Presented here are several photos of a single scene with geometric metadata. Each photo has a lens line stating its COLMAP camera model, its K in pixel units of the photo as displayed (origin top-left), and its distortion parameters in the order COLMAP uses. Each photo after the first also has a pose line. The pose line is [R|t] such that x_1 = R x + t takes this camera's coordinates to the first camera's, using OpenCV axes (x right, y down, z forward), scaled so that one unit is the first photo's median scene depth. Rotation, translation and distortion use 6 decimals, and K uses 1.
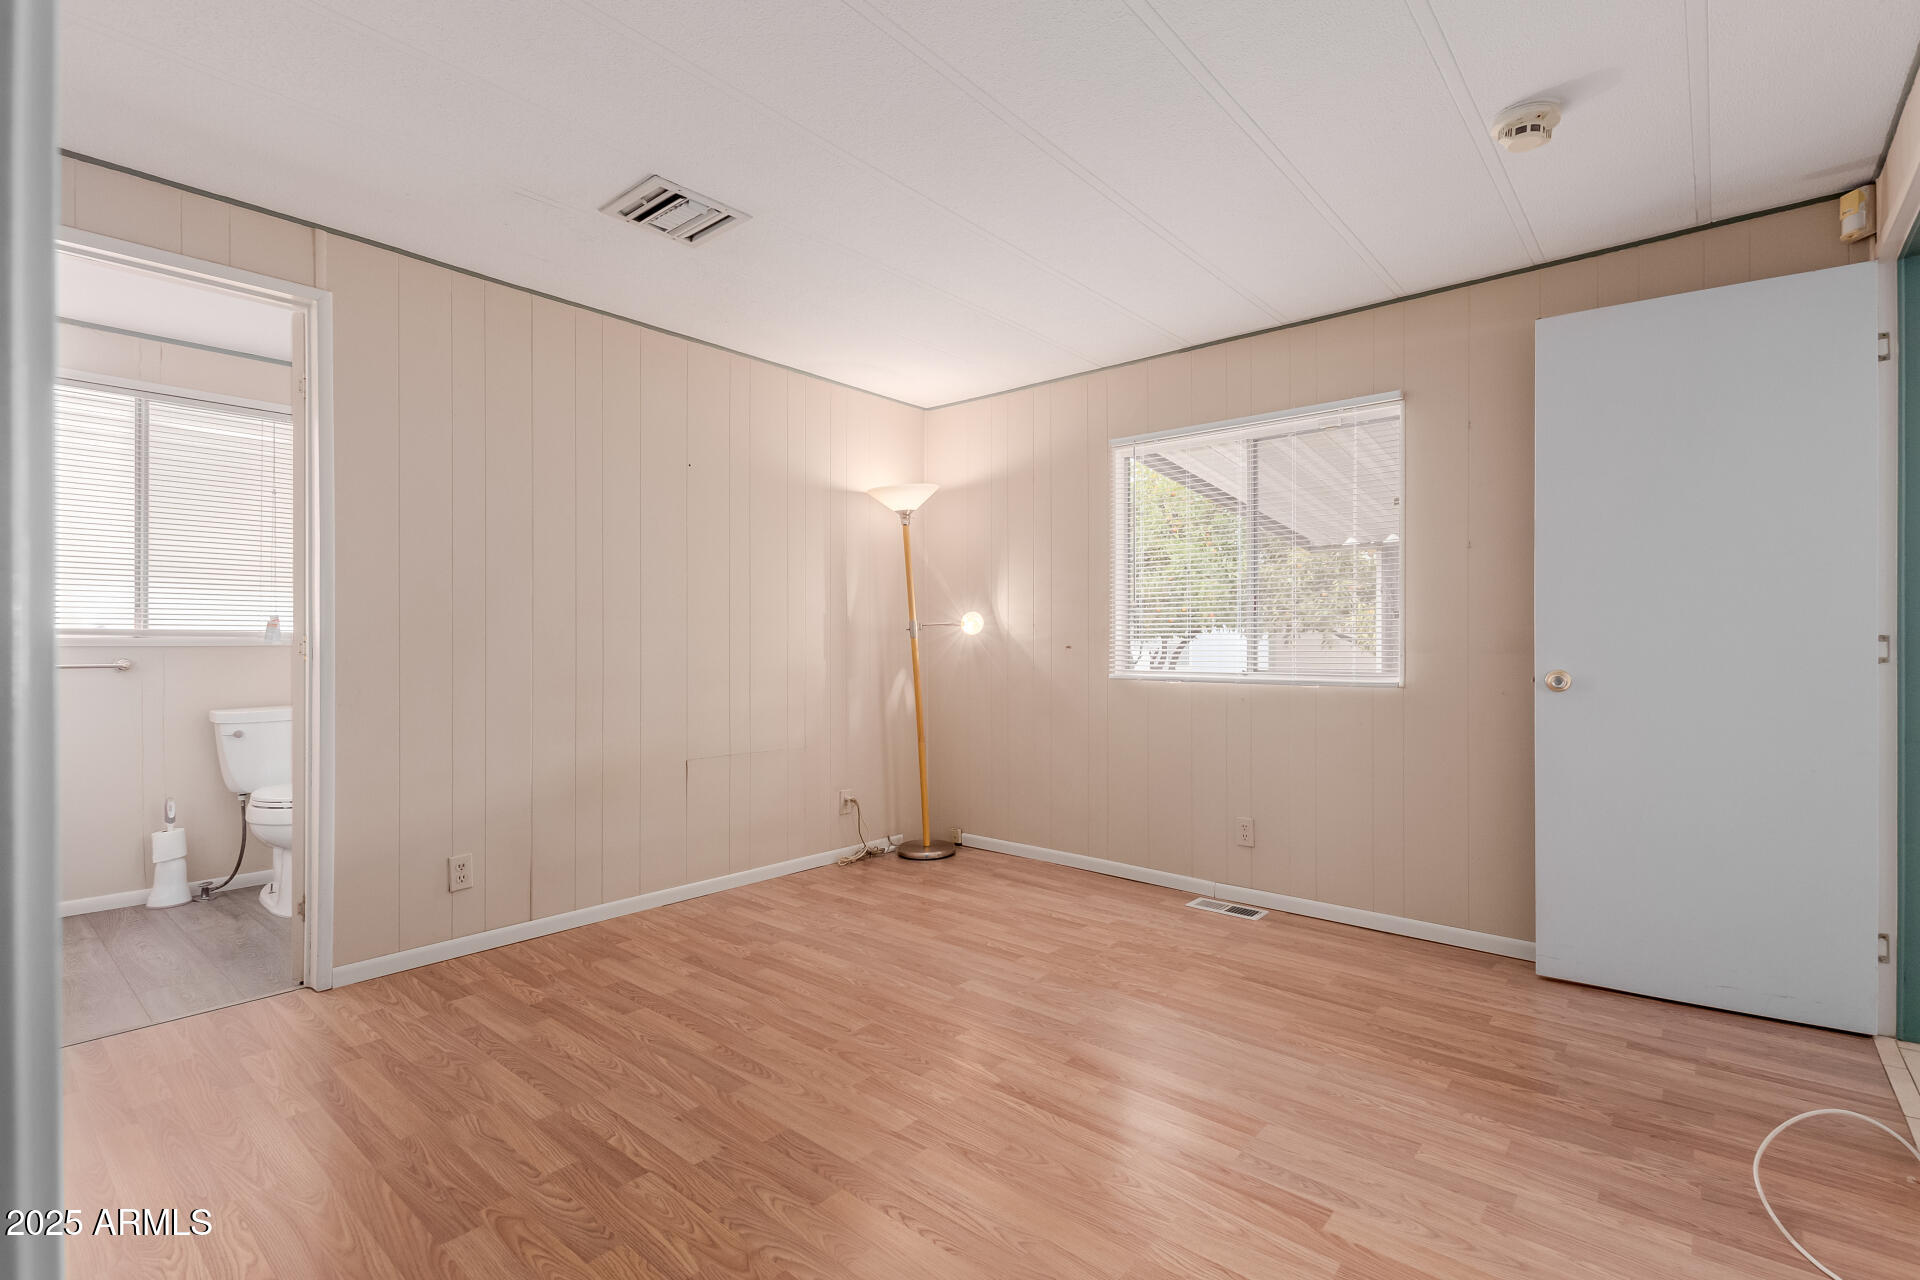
lens RADIAL K [[875.3, 0, 962.0], [0, 875.3, 641.8], [0, 0, 1]] dist [0.005071, -0.000888]
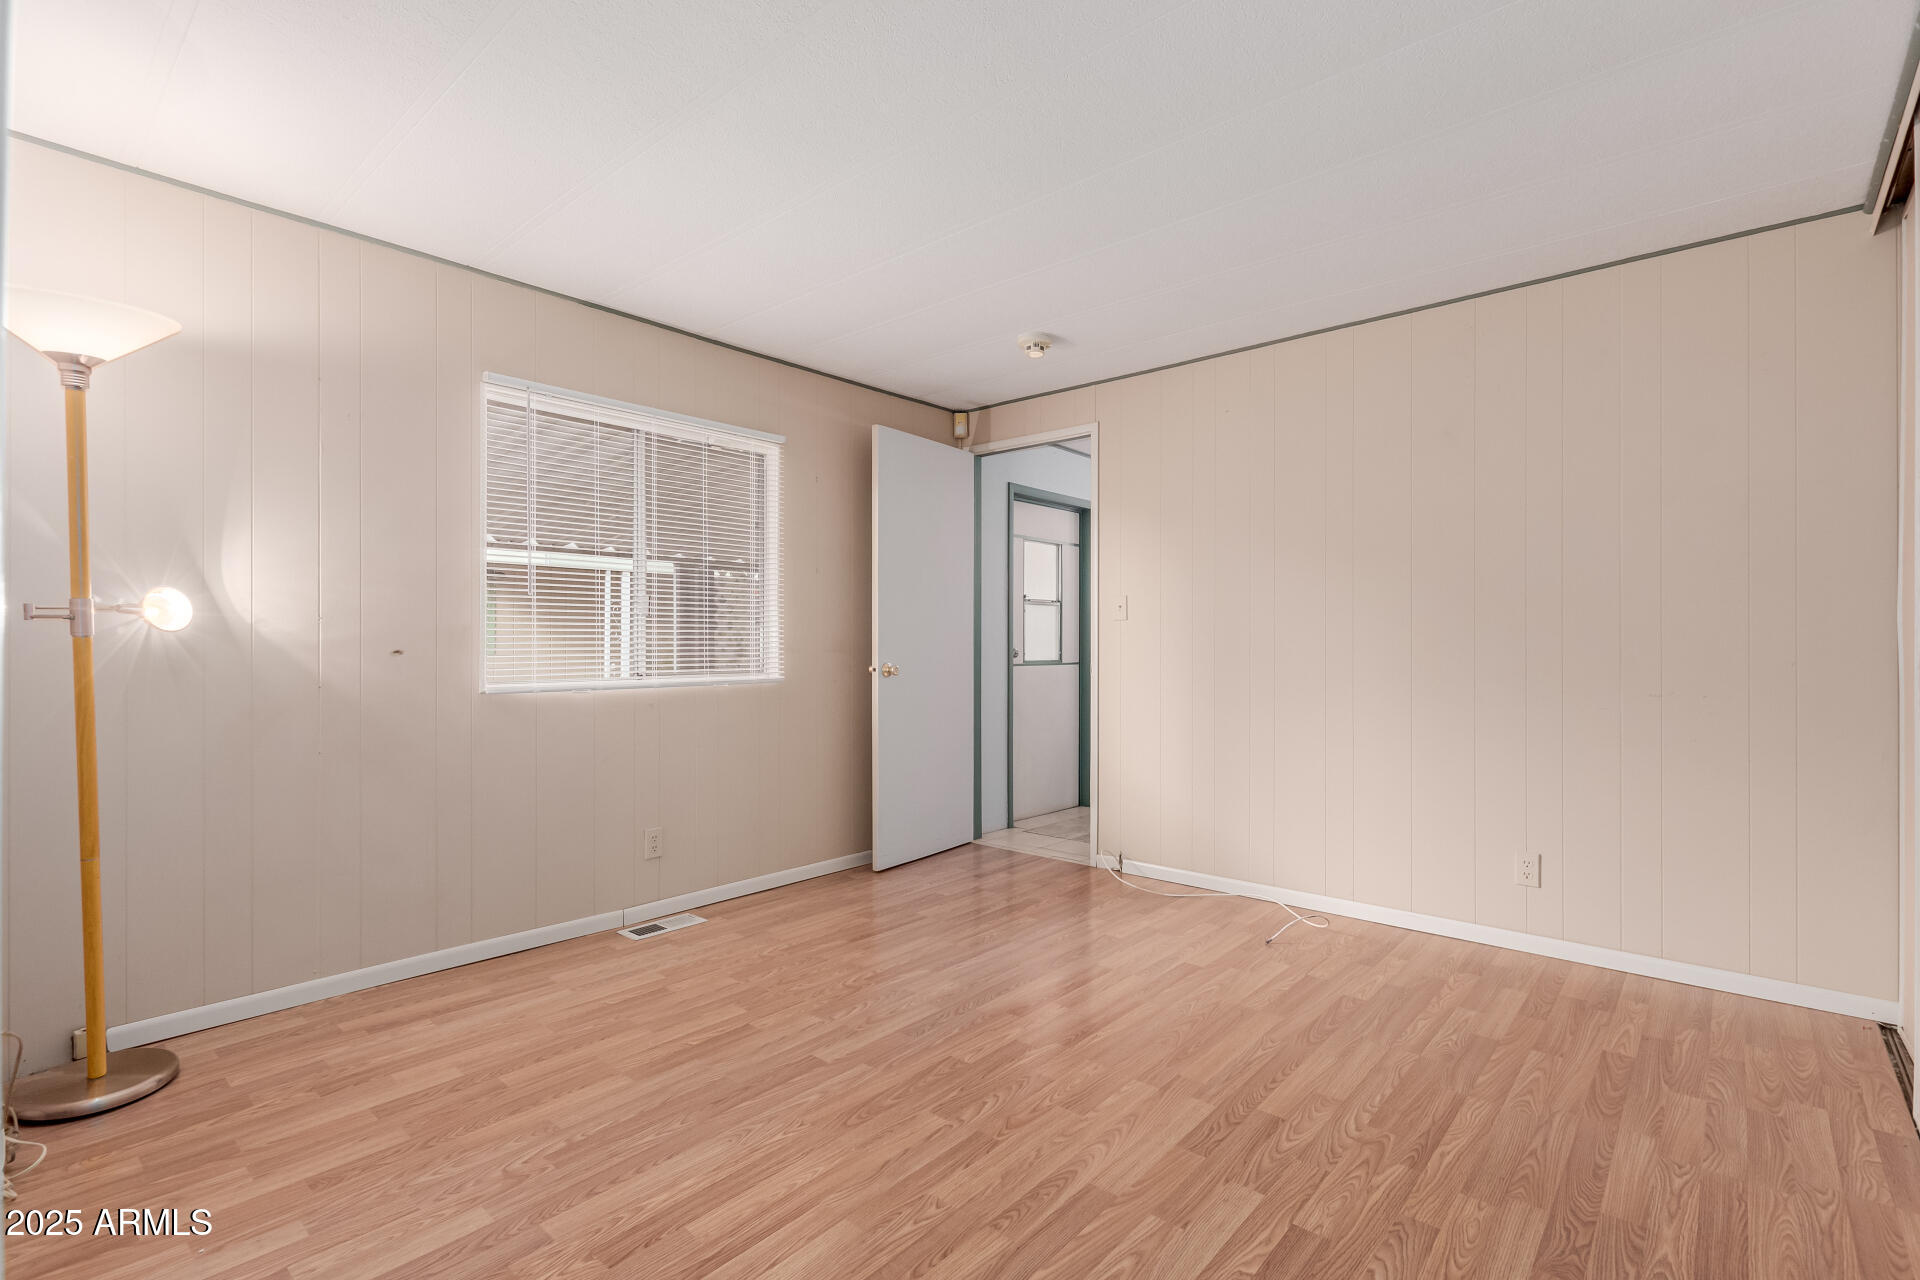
lens RADIAL K [[875.3, 0, 962.0], [0, 875.3, 641.8], [0, 0, 1]] dist [0.005071, -0.000888]
pose [[0.015675, 0.000776, 0.999877, -0.776215], [-0.001983, 0.999998, -0.000745, -0.002693], [-0.999875, -0.001971, 0.015676, 0.807178]]
